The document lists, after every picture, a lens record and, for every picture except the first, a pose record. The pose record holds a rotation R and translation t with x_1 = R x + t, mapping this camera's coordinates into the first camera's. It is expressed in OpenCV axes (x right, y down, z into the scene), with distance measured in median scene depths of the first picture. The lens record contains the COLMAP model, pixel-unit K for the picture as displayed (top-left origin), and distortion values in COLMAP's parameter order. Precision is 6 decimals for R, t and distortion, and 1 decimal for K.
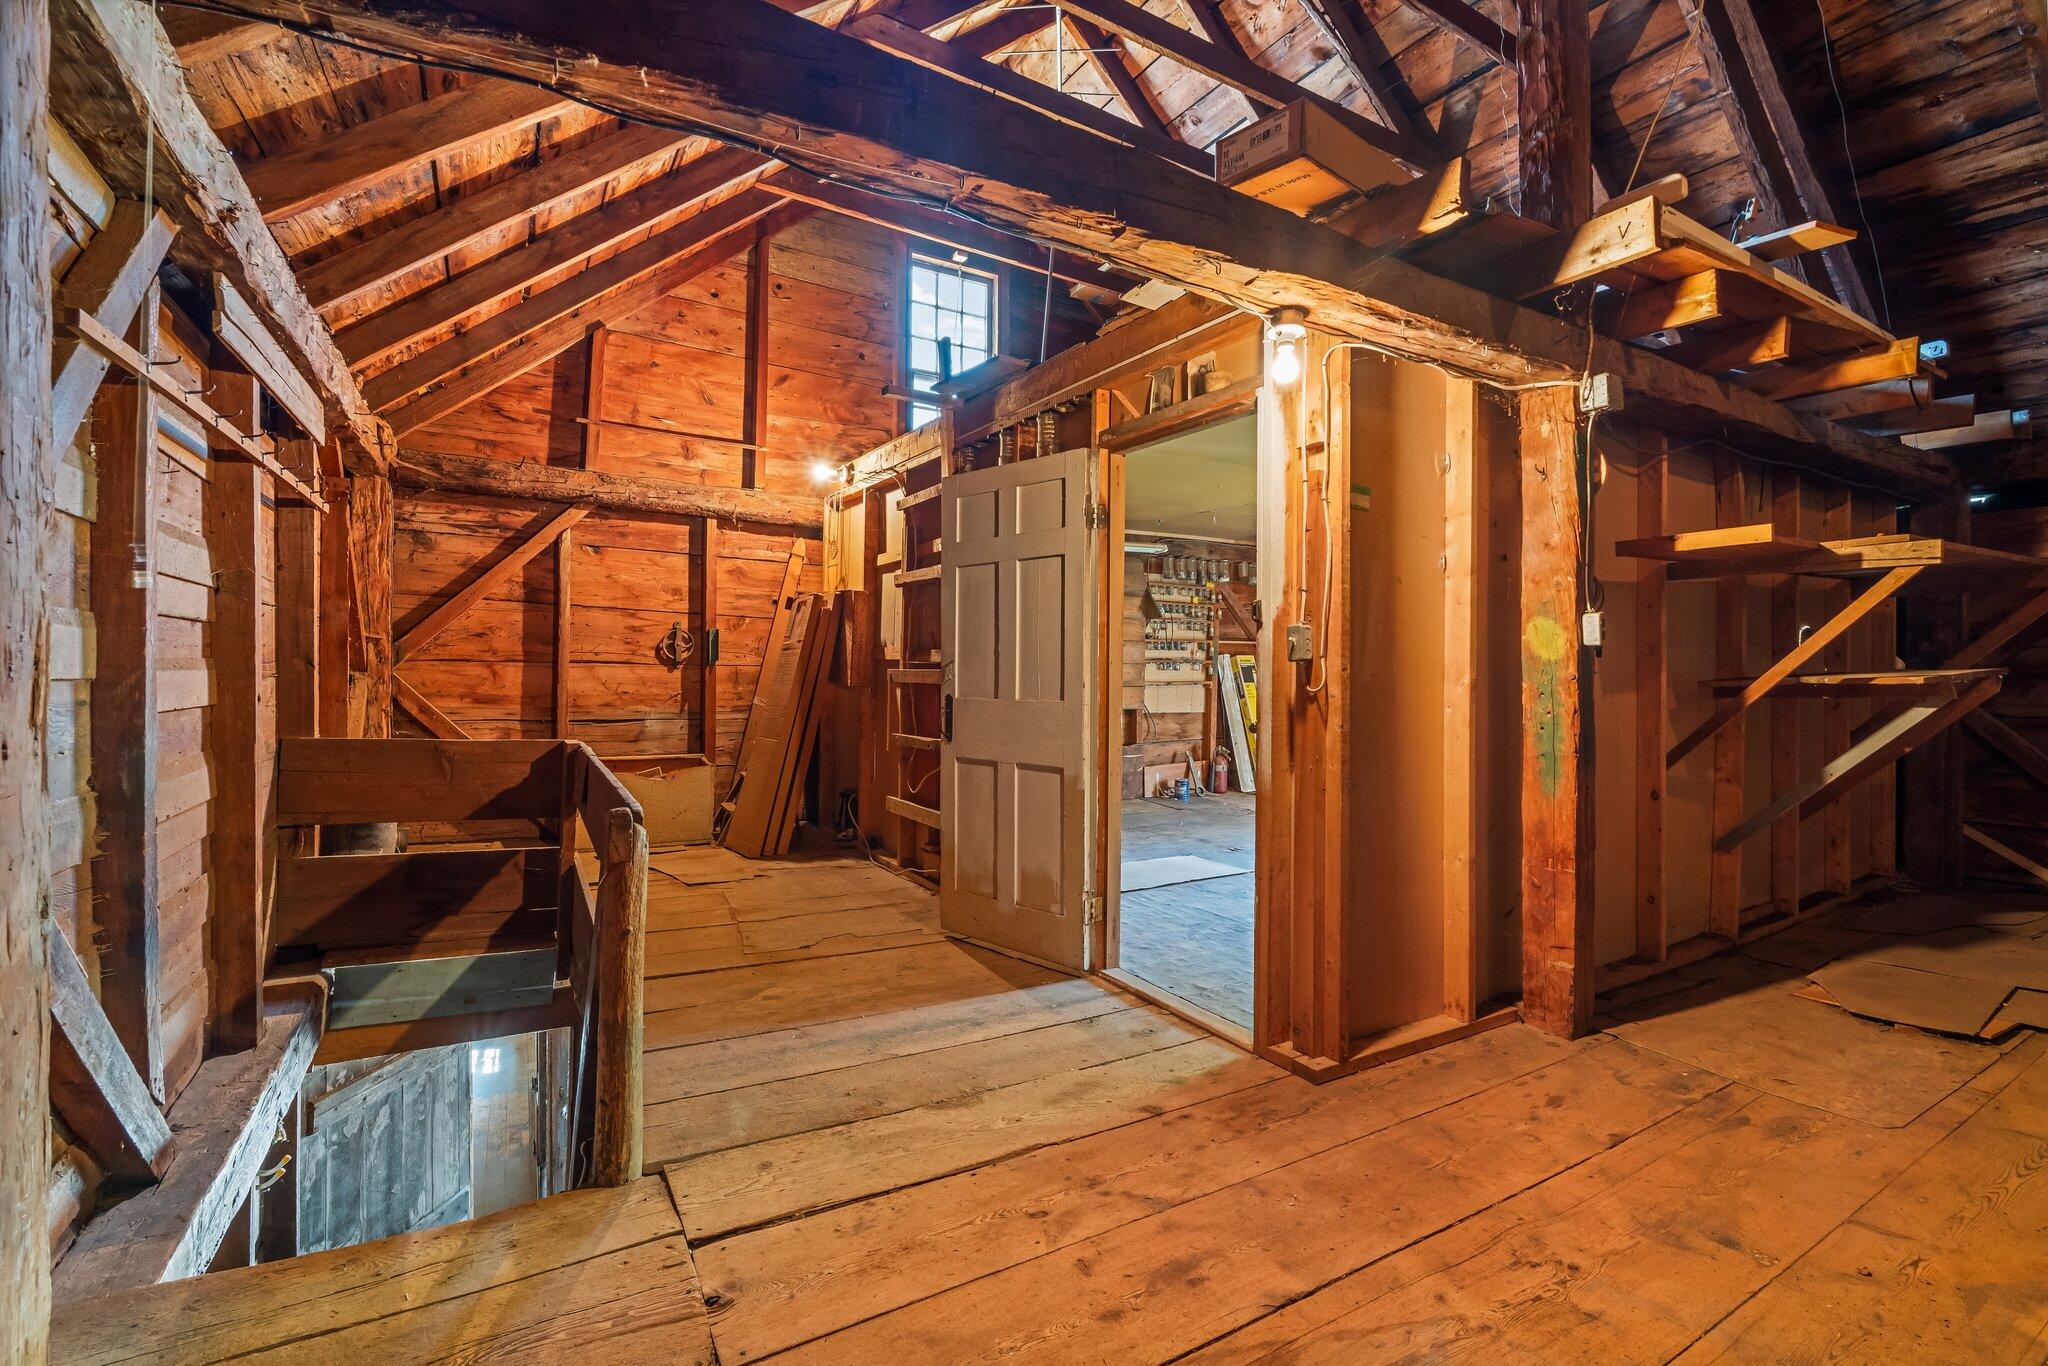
lens RADIAL K [[897.0, 0, 1021.7], [0, 897.0, 684.6], [0, 0, 1]] dist [-0.006415, 0.000486]
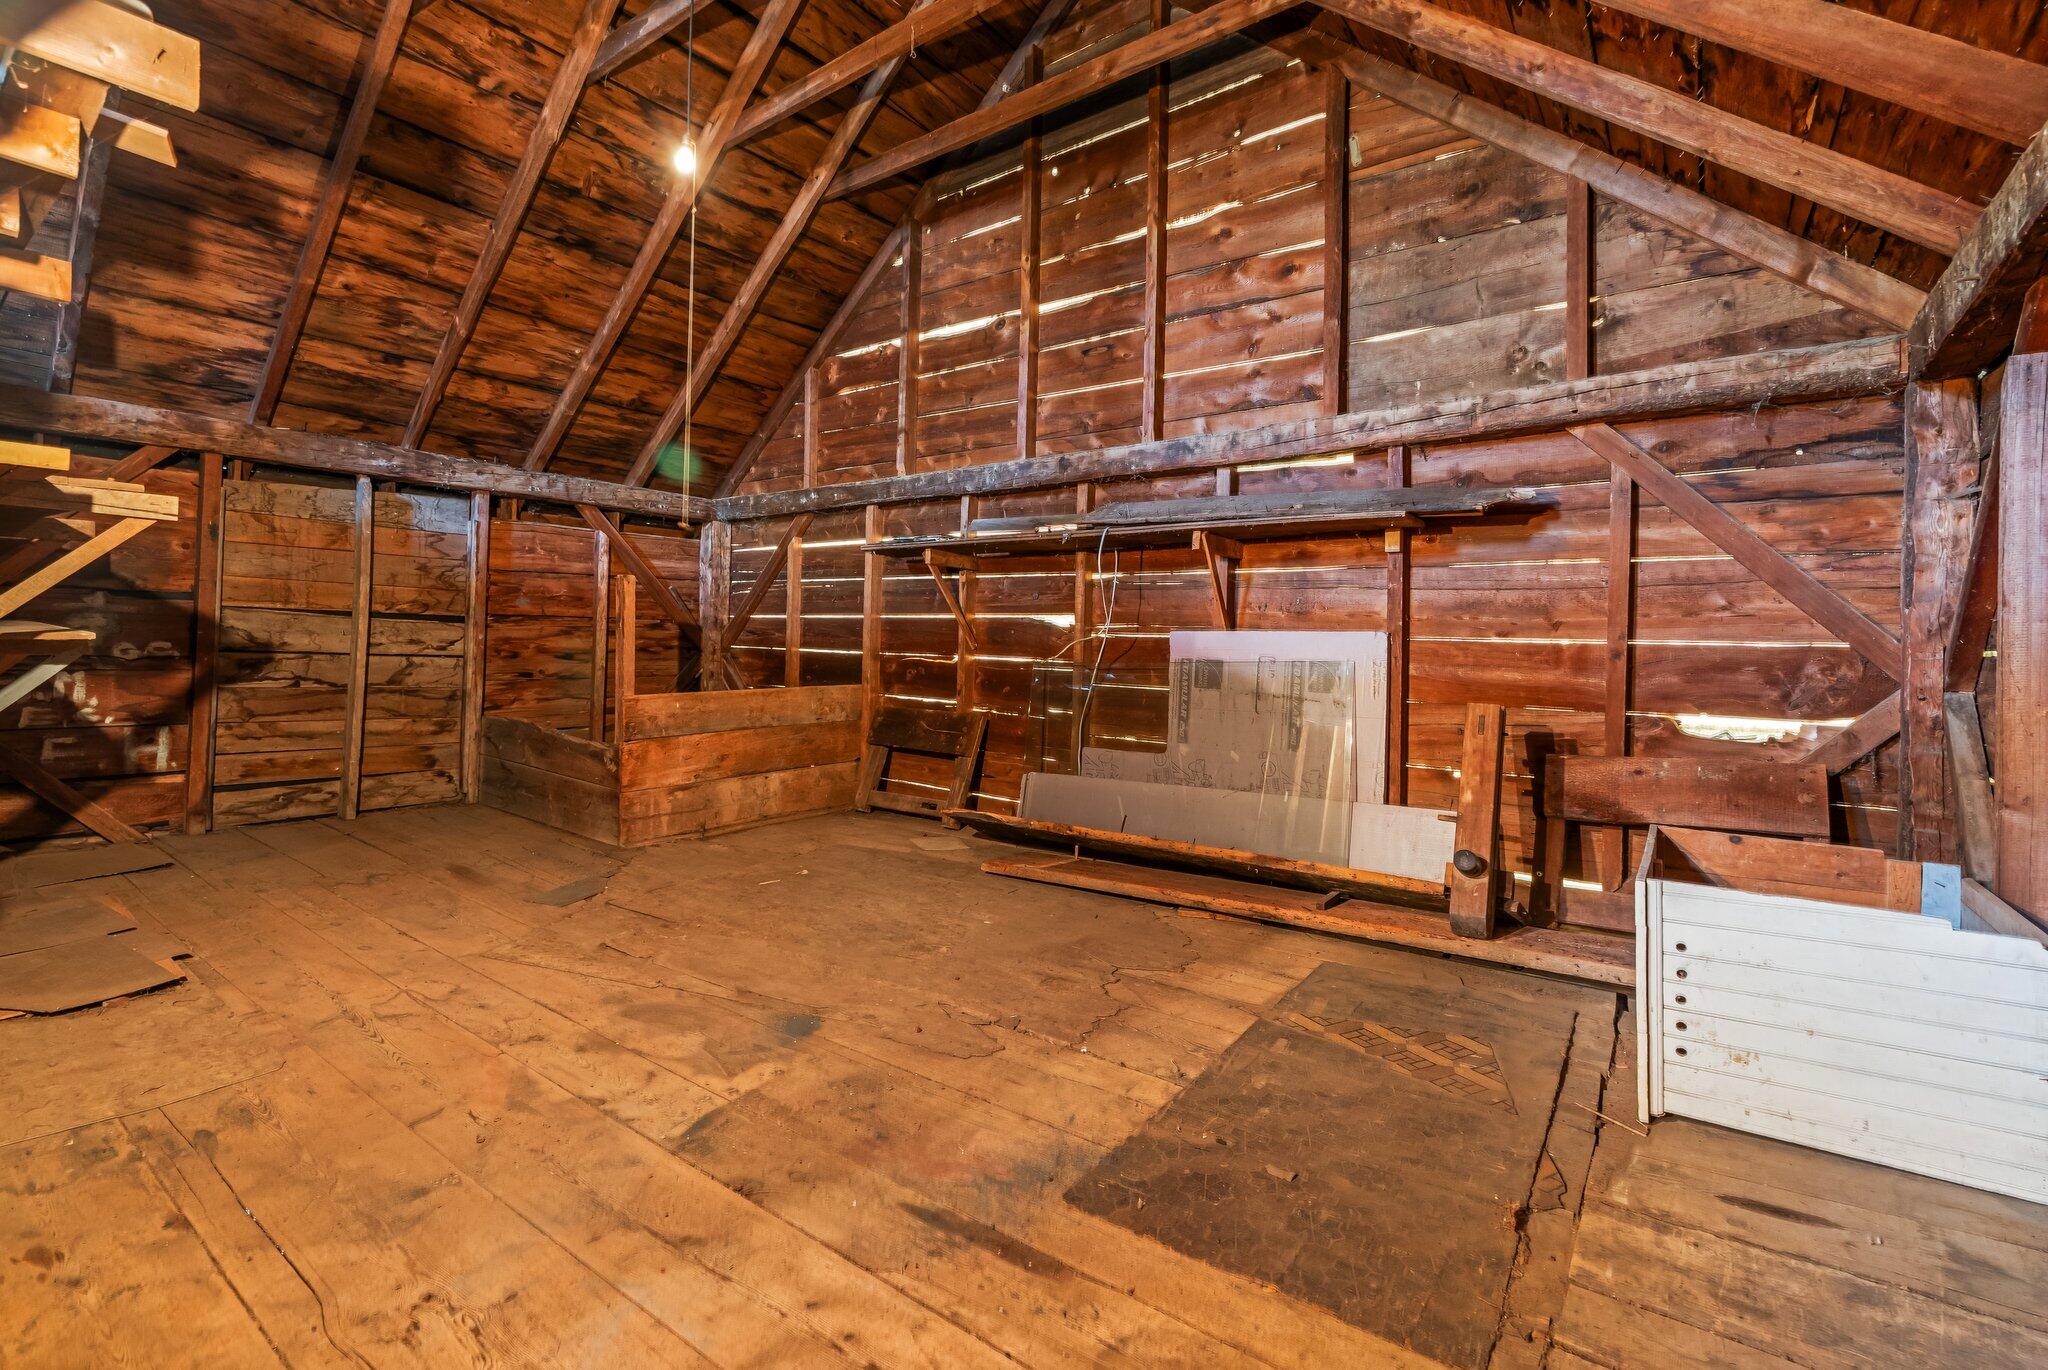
lens RADIAL K [[897.0, 0, 1029.9], [0, 897.0, 680.7], [0, 0, 1]] dist [-0.006415, 0.000486]
pose [[-0.389509, -0.044113, 0.919966, -0.303928], [-0.013958, 0.999020, 0.041994, -0.013794], [-0.920917, 0.003516, -0.389743, 0.562768]]
